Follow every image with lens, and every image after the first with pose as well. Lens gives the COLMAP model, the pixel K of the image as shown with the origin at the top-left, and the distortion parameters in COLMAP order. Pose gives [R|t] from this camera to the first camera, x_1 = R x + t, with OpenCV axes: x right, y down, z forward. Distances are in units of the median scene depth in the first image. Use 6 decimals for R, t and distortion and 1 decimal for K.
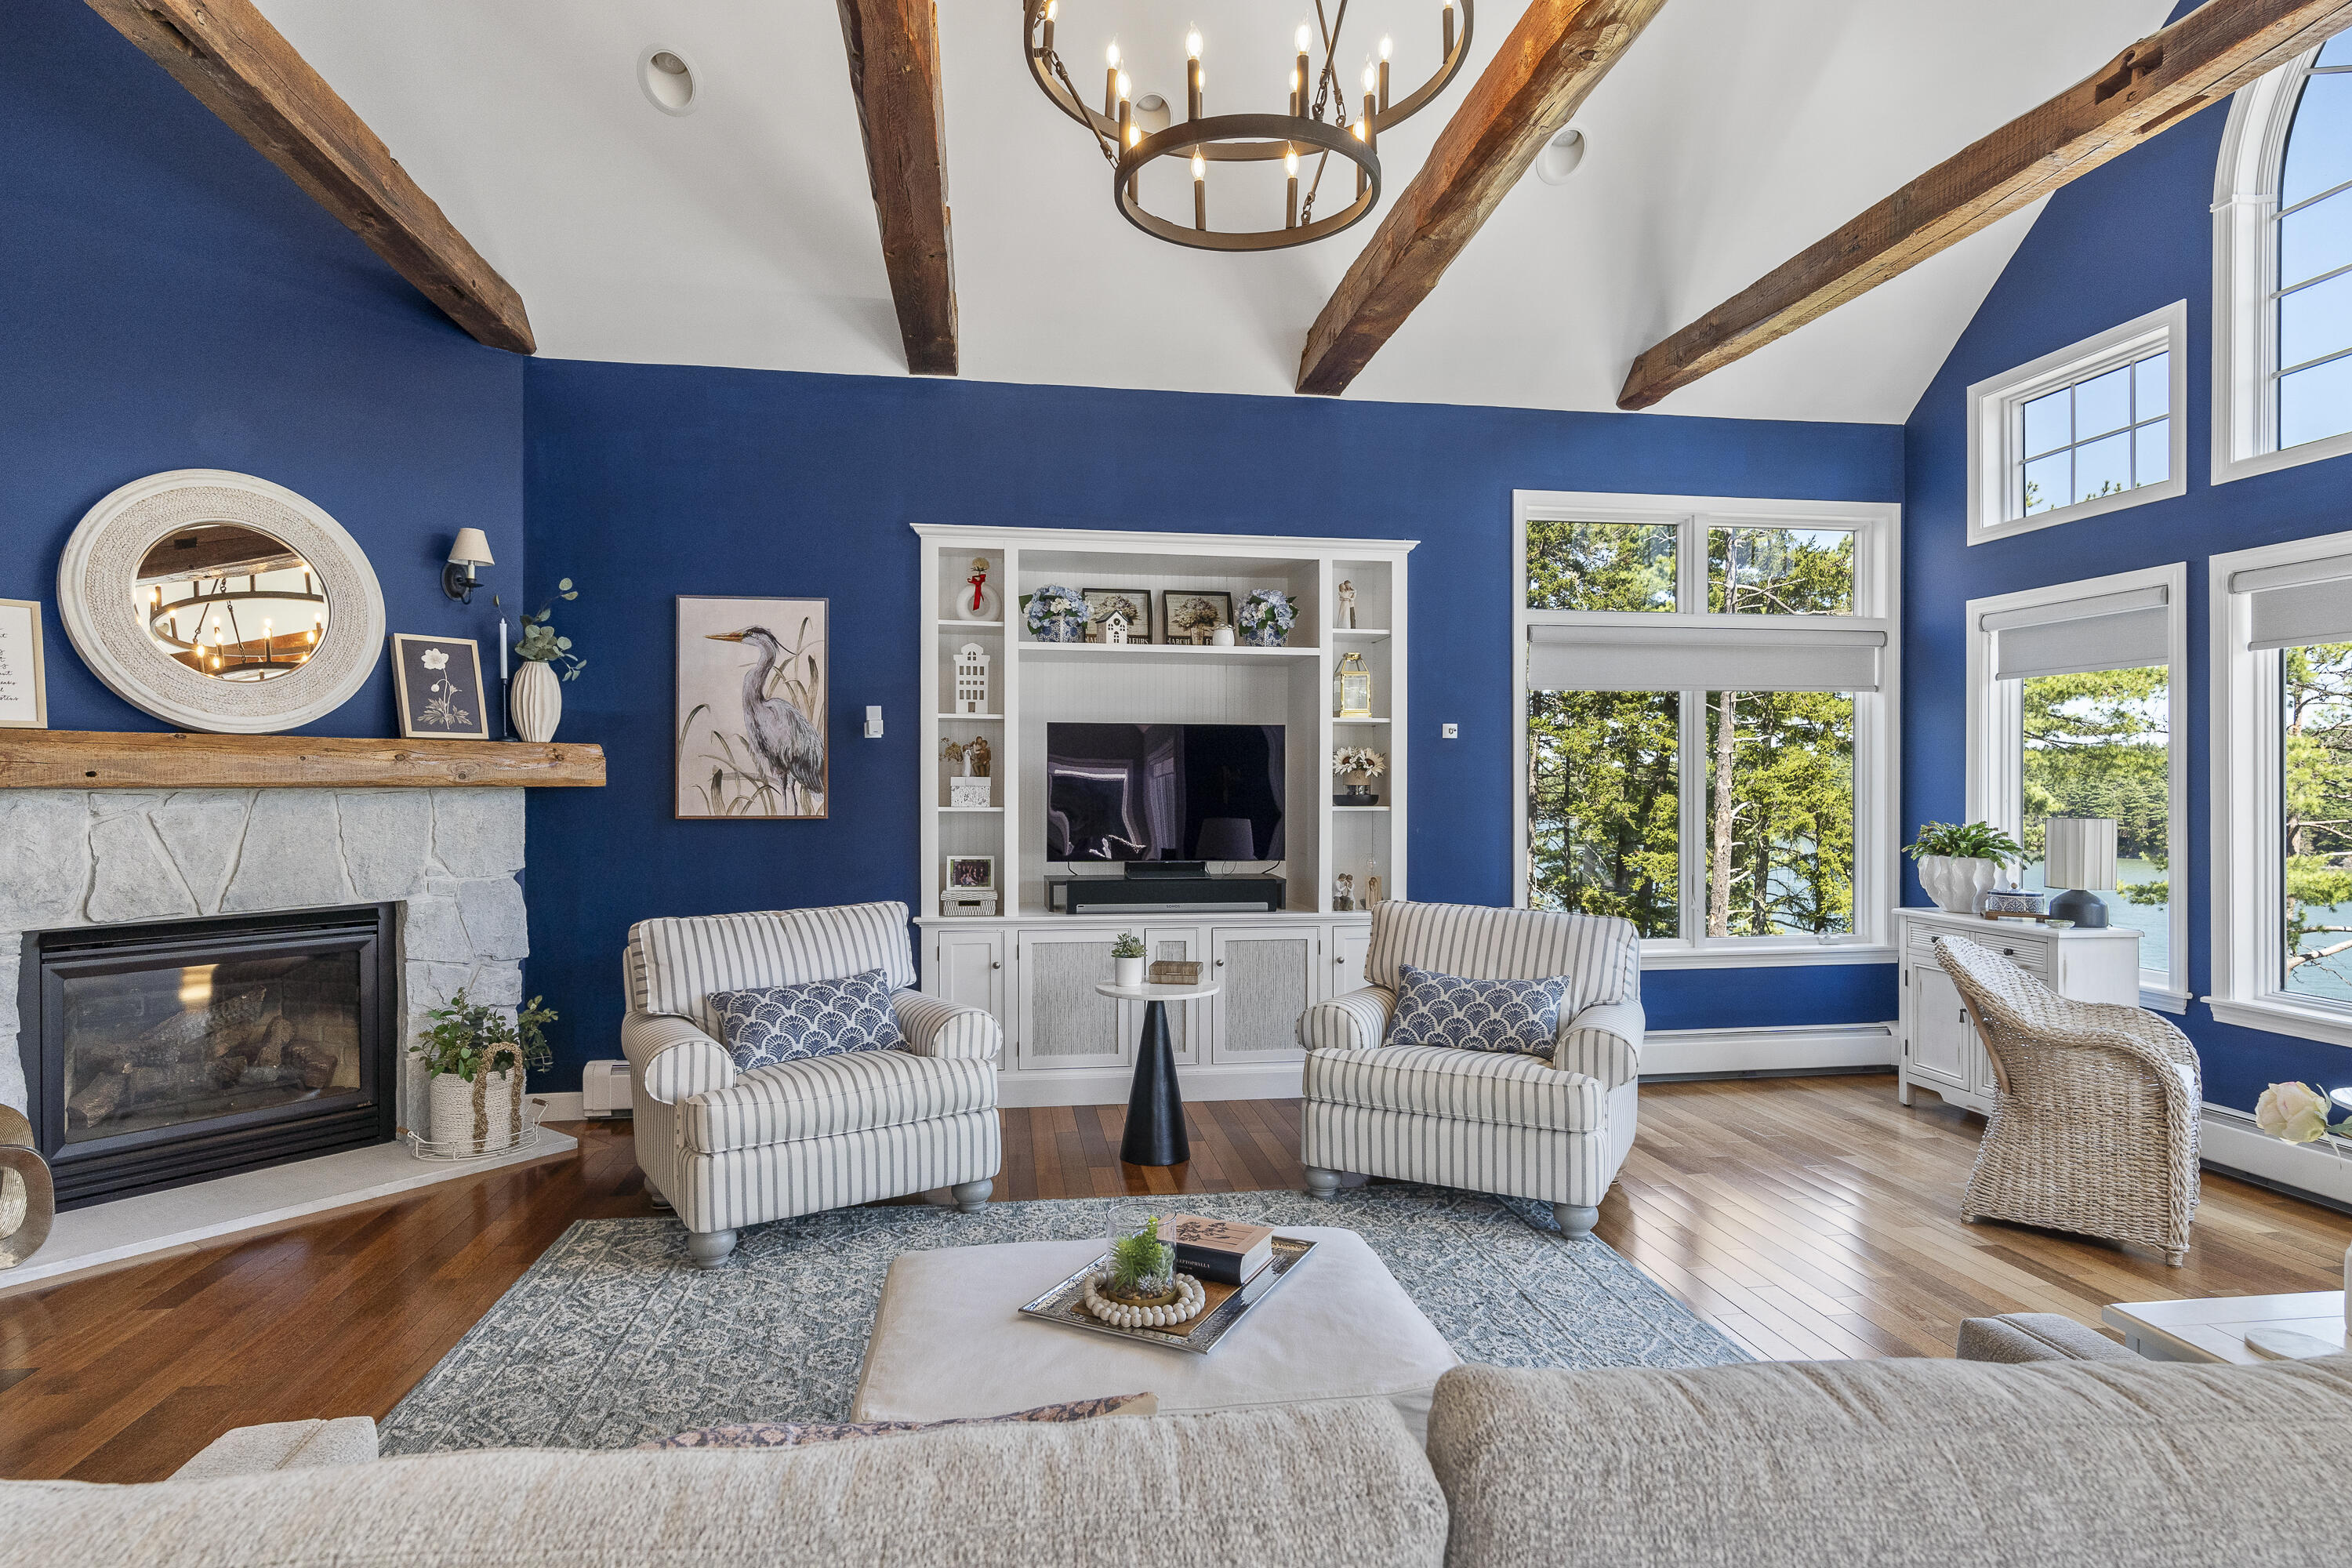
lens RADIAL K [[1234.0, 0, 1173.8], [0, 1234.0, 789.7], [0, 0, 1]] dist [-0.006965, 0.001086]
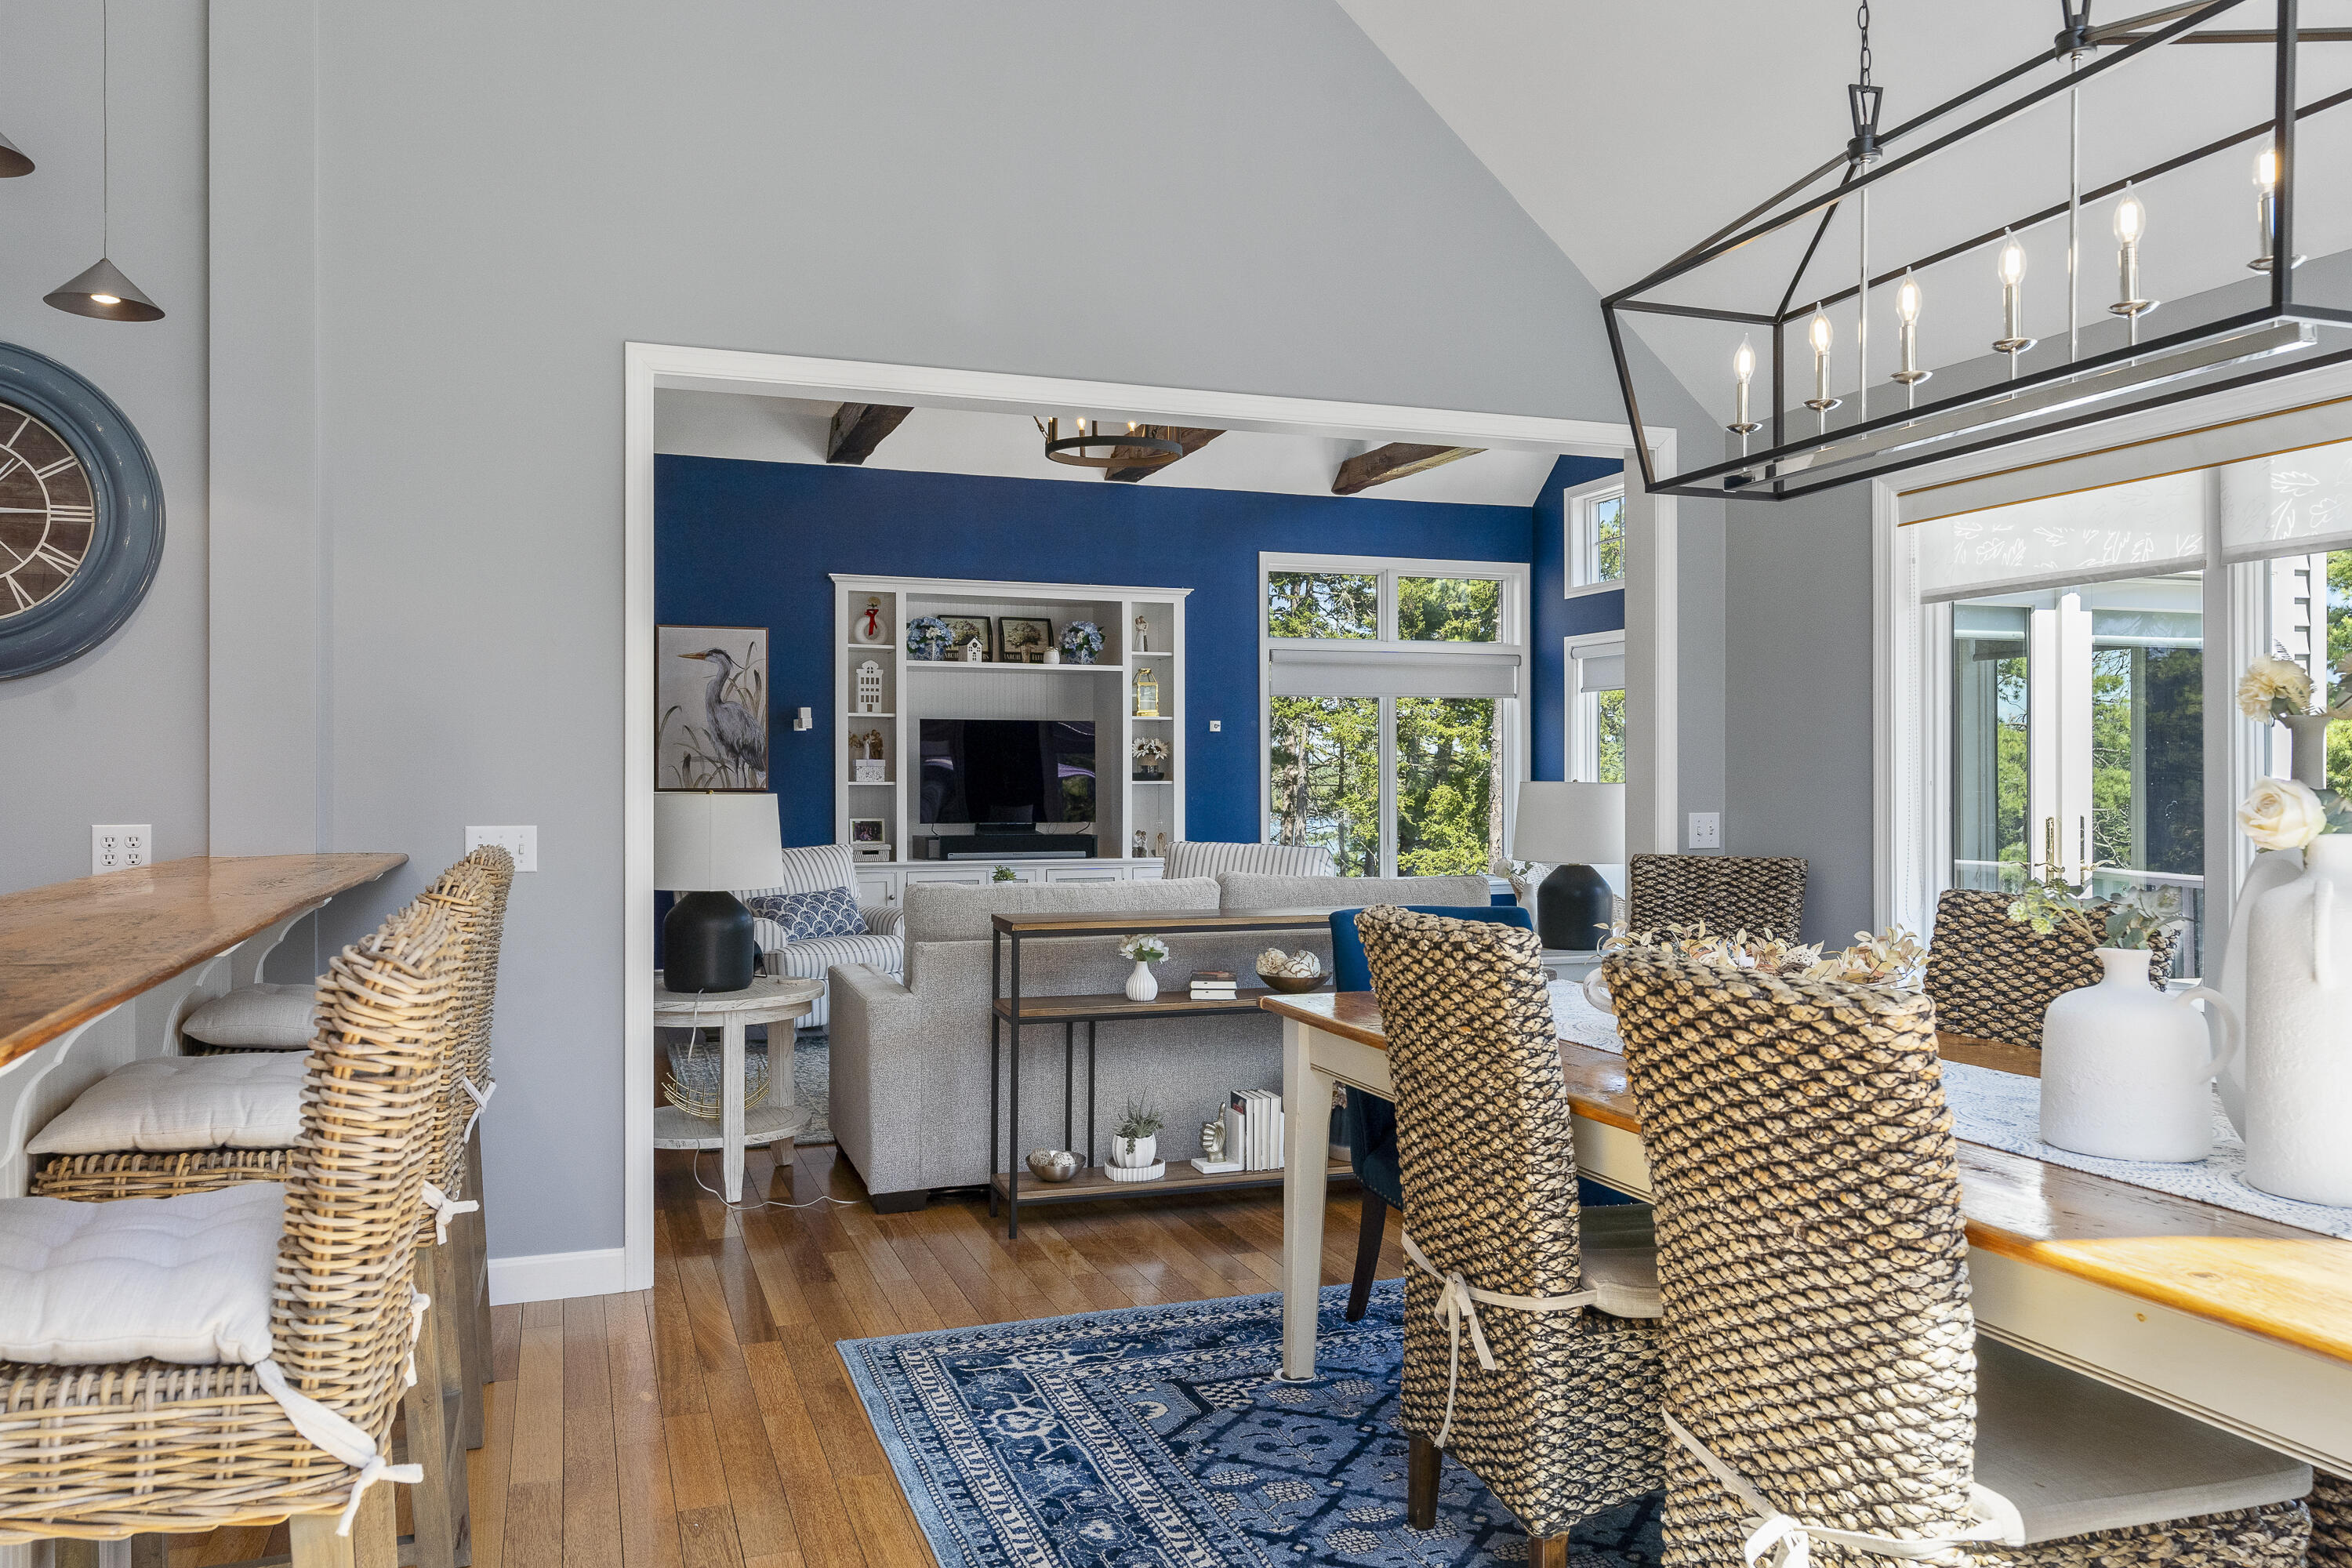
lens RADIAL K [[1664.9, 0, 1172.6], [0, 1664.9, 775.6], [0, 0, 1]] dist [0.005071, -0.000939]
pose [[0.980404, -0.002836, 0.196976, -0.195815], [0.004349, 0.999964, -0.007251, 0.021631], [-0.196948, 0.007966, 0.980382, -0.842320]]
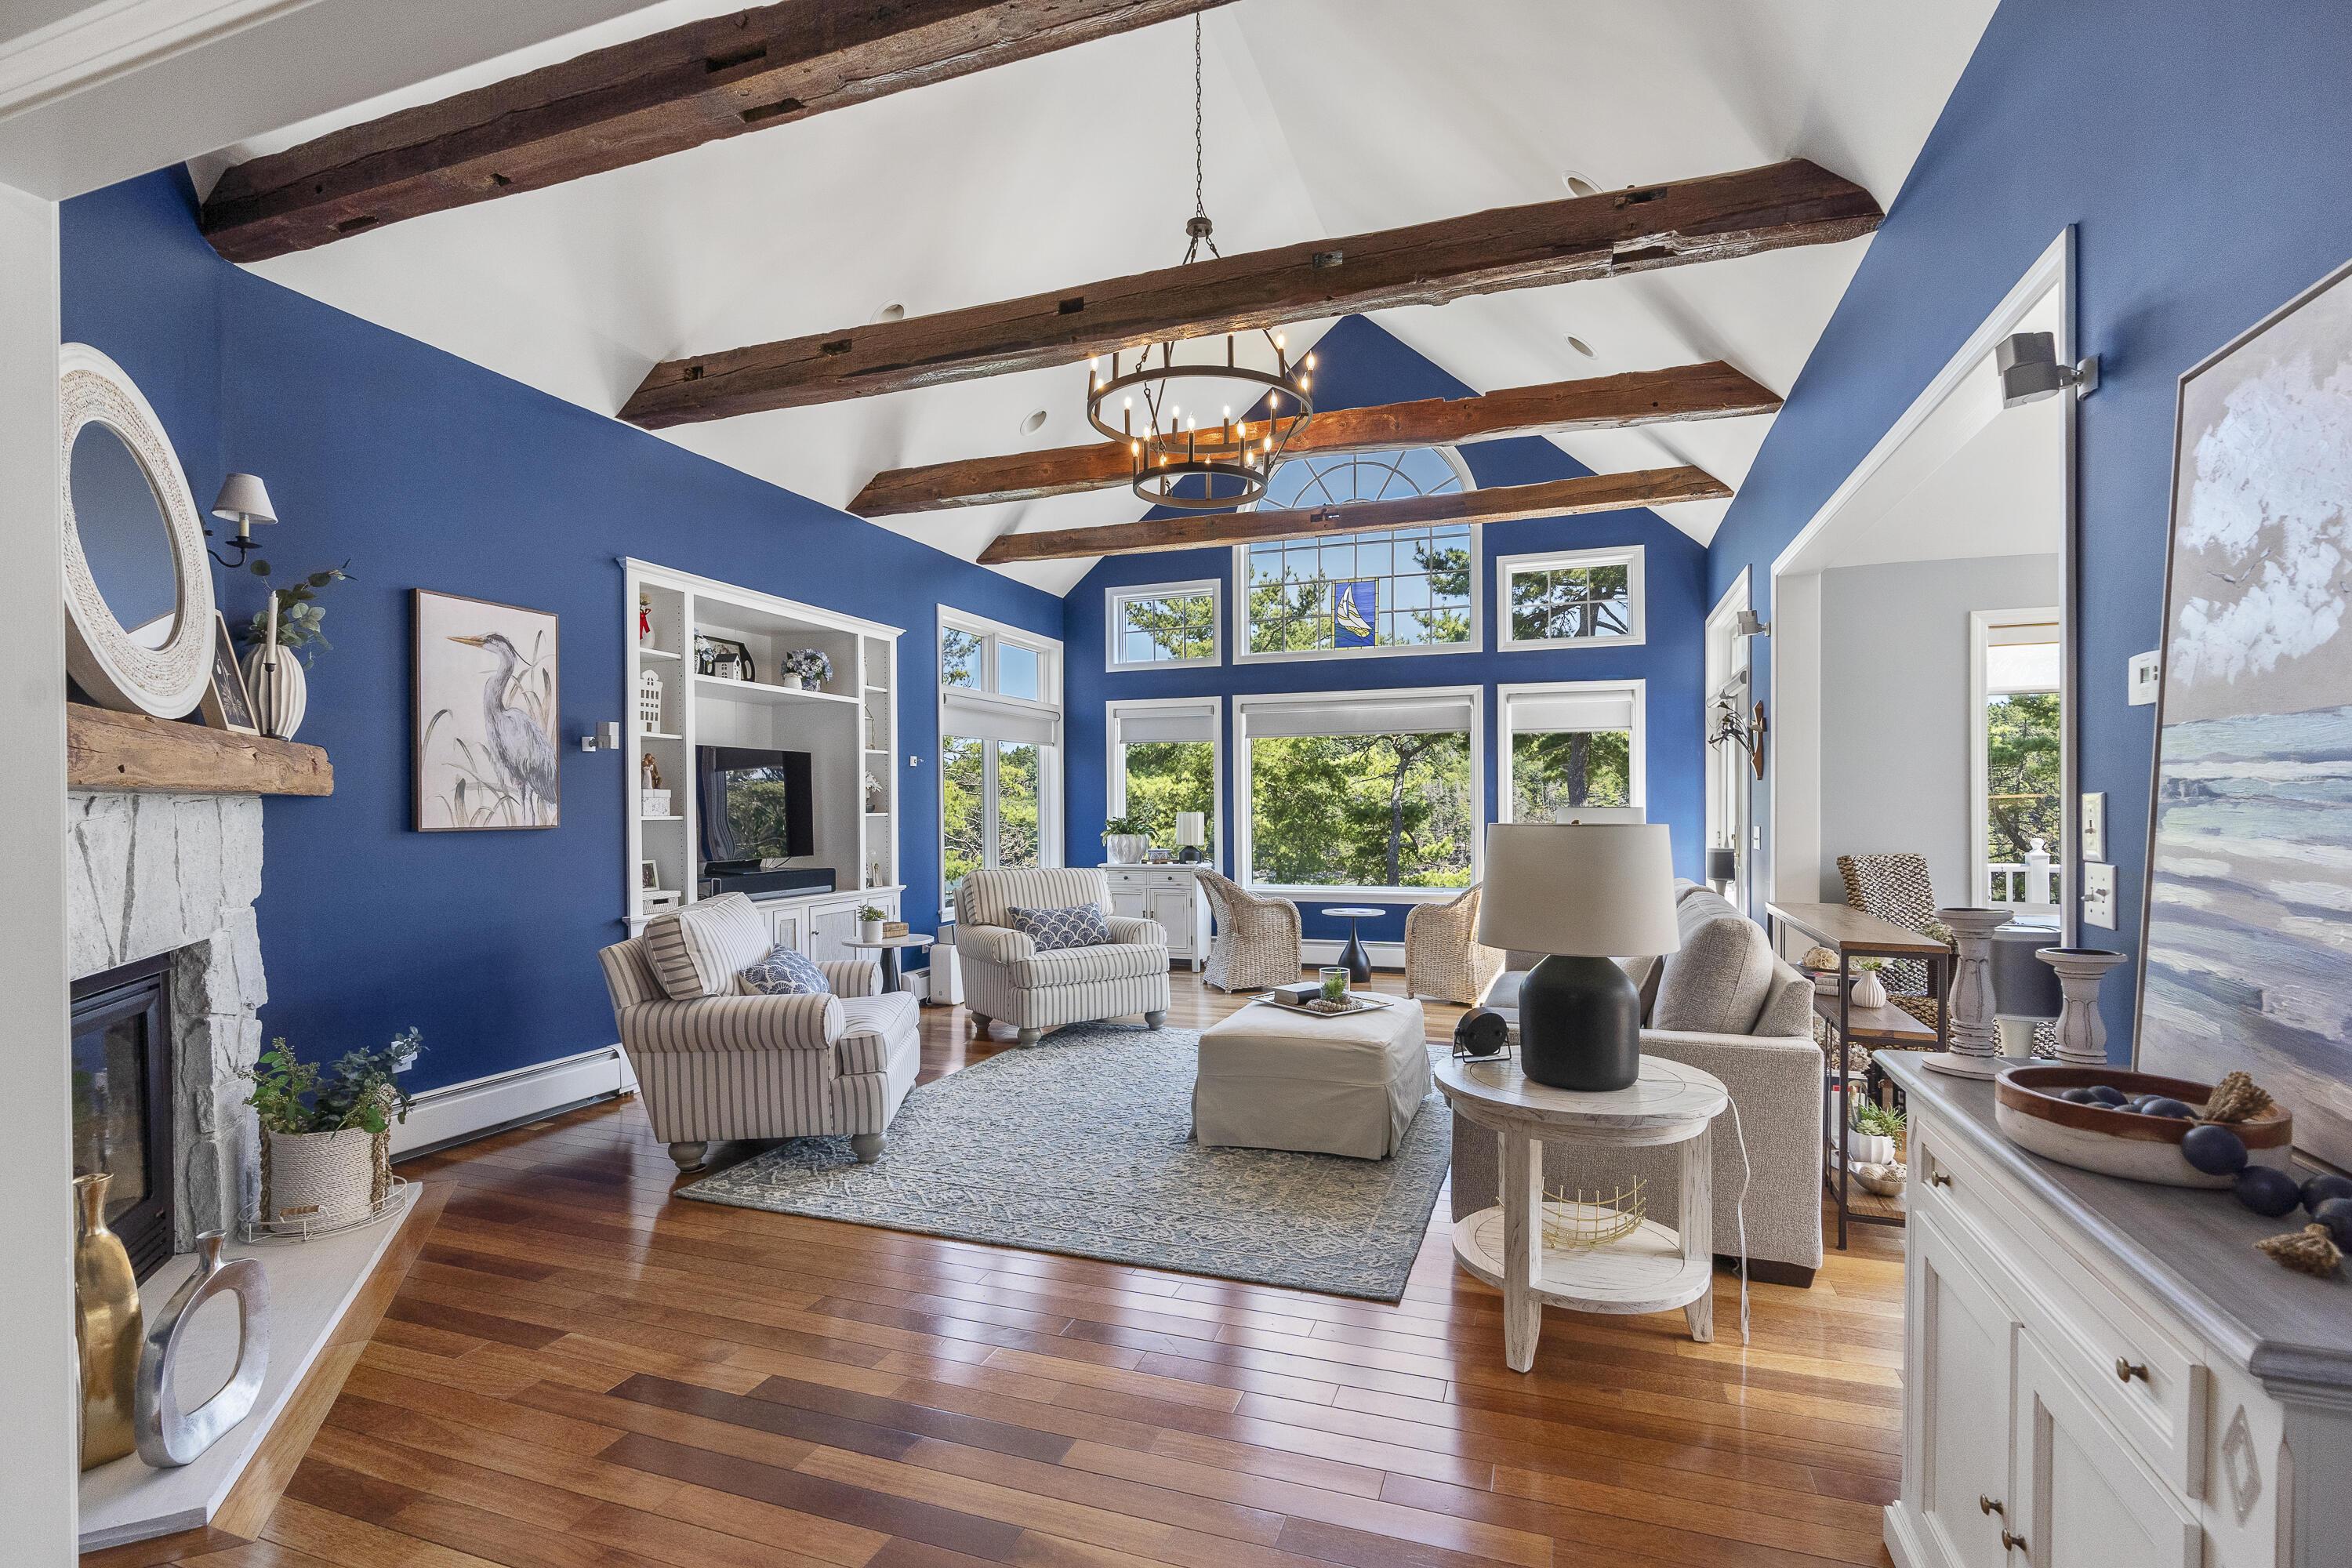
lens RADIAL K [[1087.2, 0, 1185.8], [0, 1087.2, 808.3], [0, 0, 1]] dist [-0.005046, 0.000181]
pose [[0.472863, -0.006970, 0.881109, -0.792030], [0.015721, 0.999876, -0.000527, 0.014668], [-0.880996, 0.014102, 0.472914, 0.106610]]
